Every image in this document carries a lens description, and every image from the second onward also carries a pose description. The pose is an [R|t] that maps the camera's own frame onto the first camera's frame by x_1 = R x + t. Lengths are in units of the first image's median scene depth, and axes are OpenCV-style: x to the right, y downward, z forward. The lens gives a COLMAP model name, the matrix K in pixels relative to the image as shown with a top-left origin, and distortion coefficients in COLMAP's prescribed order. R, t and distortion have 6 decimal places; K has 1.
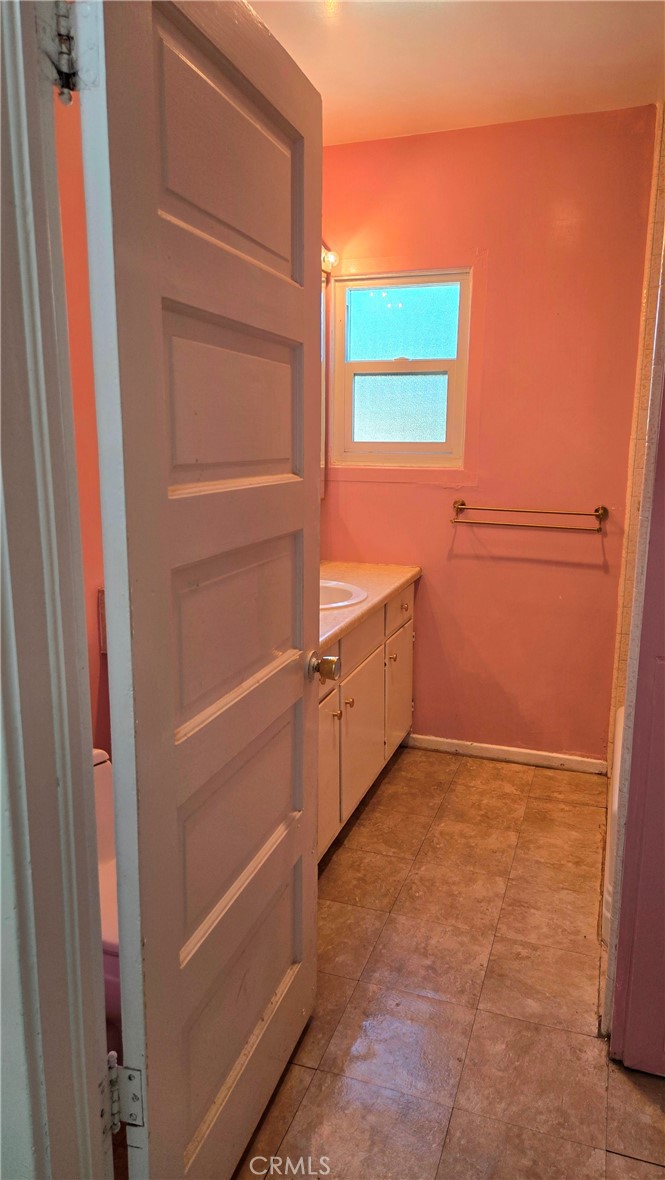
lens RADIAL K [[794.6, 0, 333.9], [0, 794.6, 570.0], [0, 0, 1]] dist [0.081998, -0.067885]
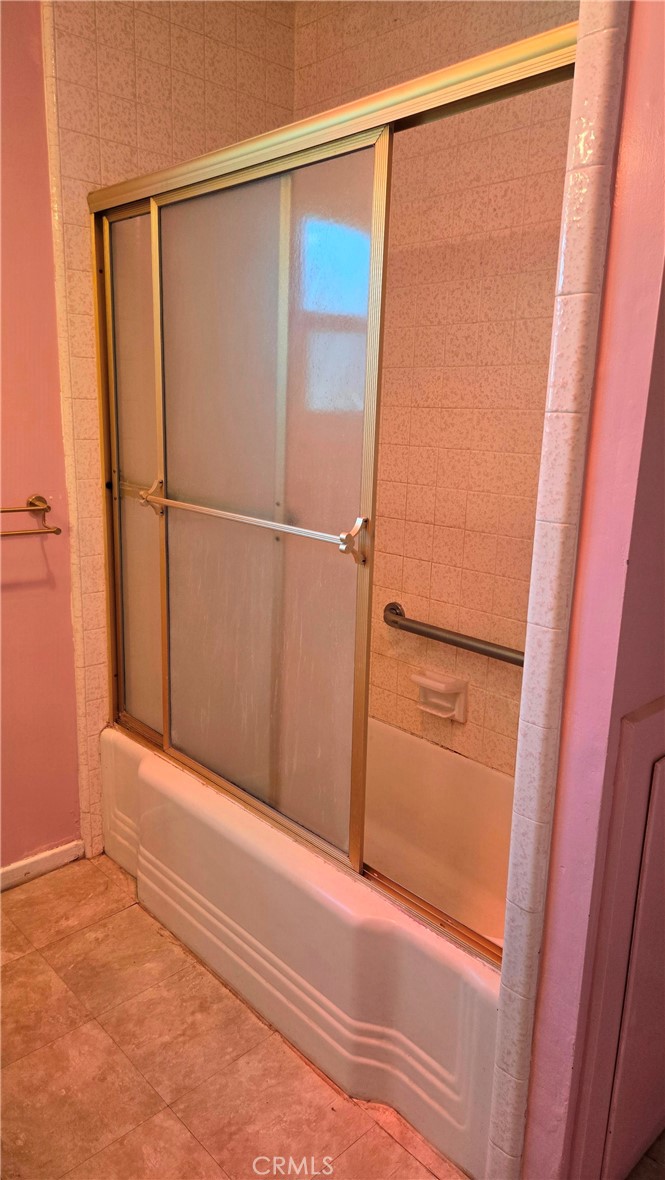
lens RADIAL K [[794.6, 0, 333.9], [0, 794.6, 570.0], [0, 0, 1]] dist [0.081998, -0.067885]
pose [[0.463742, -0.176761, 0.868158, -0.168919], [0.131440, 0.982778, 0.129887, -0.078029], [-0.876166, 0.053876, 0.478989, 0.477994]]
